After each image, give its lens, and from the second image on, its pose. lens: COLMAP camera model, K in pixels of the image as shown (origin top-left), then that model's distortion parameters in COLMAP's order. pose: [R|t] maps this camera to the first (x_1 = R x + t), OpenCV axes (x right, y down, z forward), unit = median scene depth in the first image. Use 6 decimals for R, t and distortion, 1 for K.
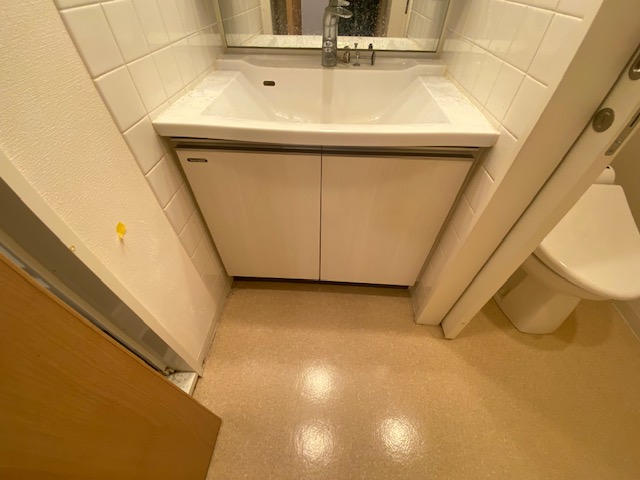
lens RADIAL K [[258.8, 0, 320.0], [0, 258.8, 240.0], [0, 0, 1]] dist [0.014807, 0.000093]
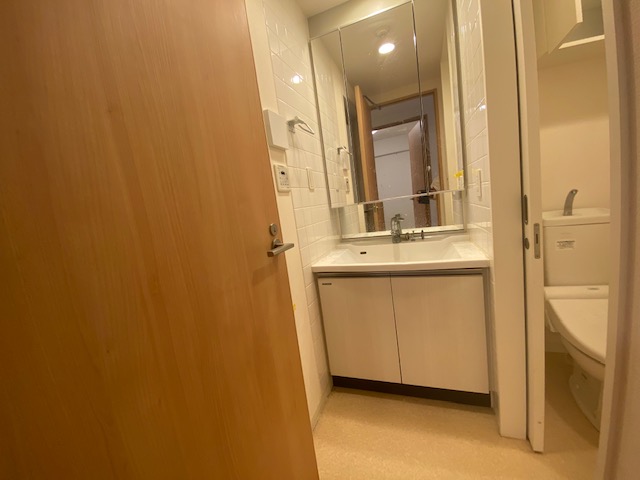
lens RADIAL K [[258.5, 0, 322.0], [0, 258.5, 238.4], [0, 0, 1]] dist [0.033077, -0.026794]
pose [[0.945993, -0.096090, -0.309619, 0.098581], [-0.113131, 0.797173, -0.593057, 0.415242], [0.303807, 0.596055, 0.743249, -0.482169]]
